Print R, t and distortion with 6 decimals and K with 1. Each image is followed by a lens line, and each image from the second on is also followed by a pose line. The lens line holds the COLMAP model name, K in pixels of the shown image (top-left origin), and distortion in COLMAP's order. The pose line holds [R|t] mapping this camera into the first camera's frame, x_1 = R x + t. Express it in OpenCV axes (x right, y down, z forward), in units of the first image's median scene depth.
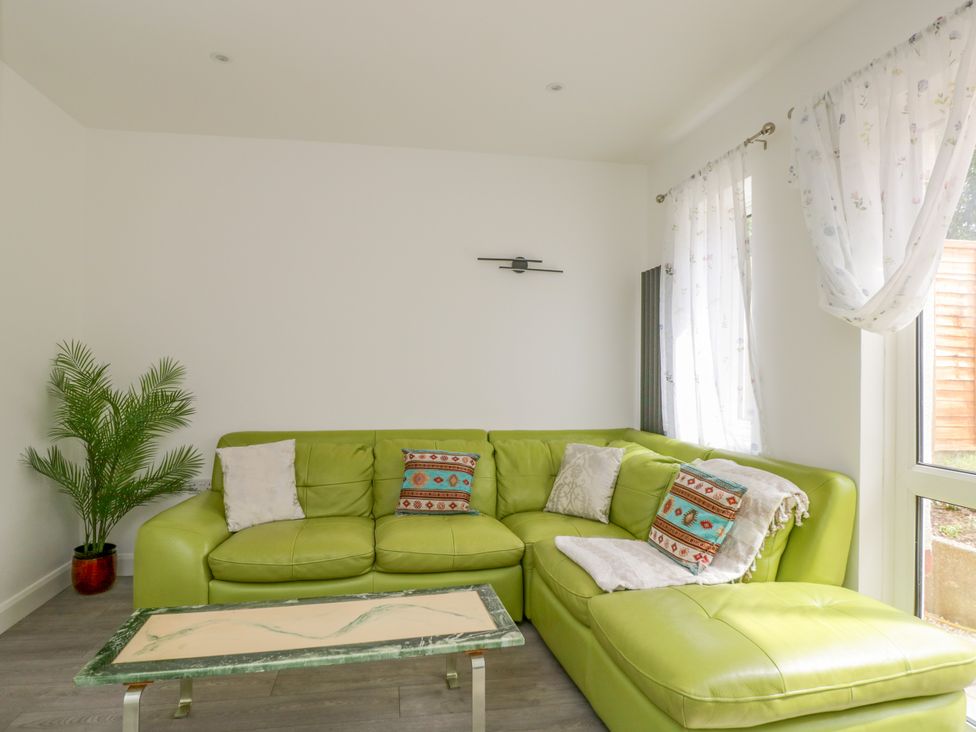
lens RADIAL K [[579.6, 0, 486.8], [0, 579.6, 369.7], [0, 0, 1]] dist [0.004193, -0.015081]
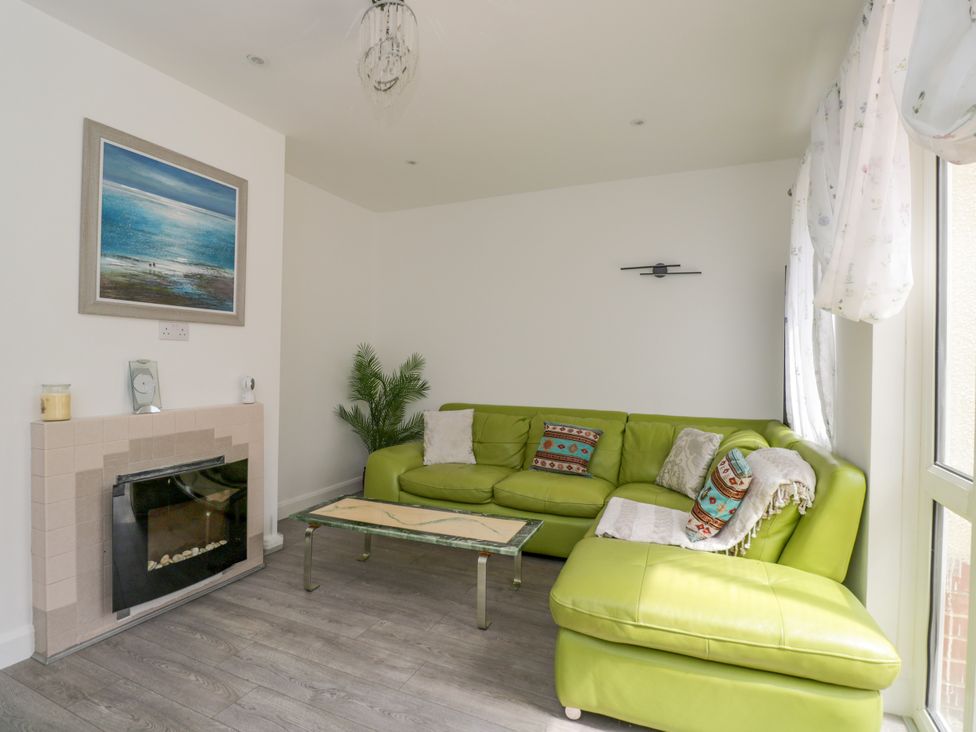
lens RADIAL K [[511.4, 0, 484.1], [0, 511.4, 365.3], [0, 0, 1]] dist [-0.000926, -0.012603]
pose [[0.827616, 0.007395, -0.561246, 0.448295], [-0.006902, 0.999972, 0.002997, 0.007769], [0.561252, 0.001394, 0.827643, -0.040295]]
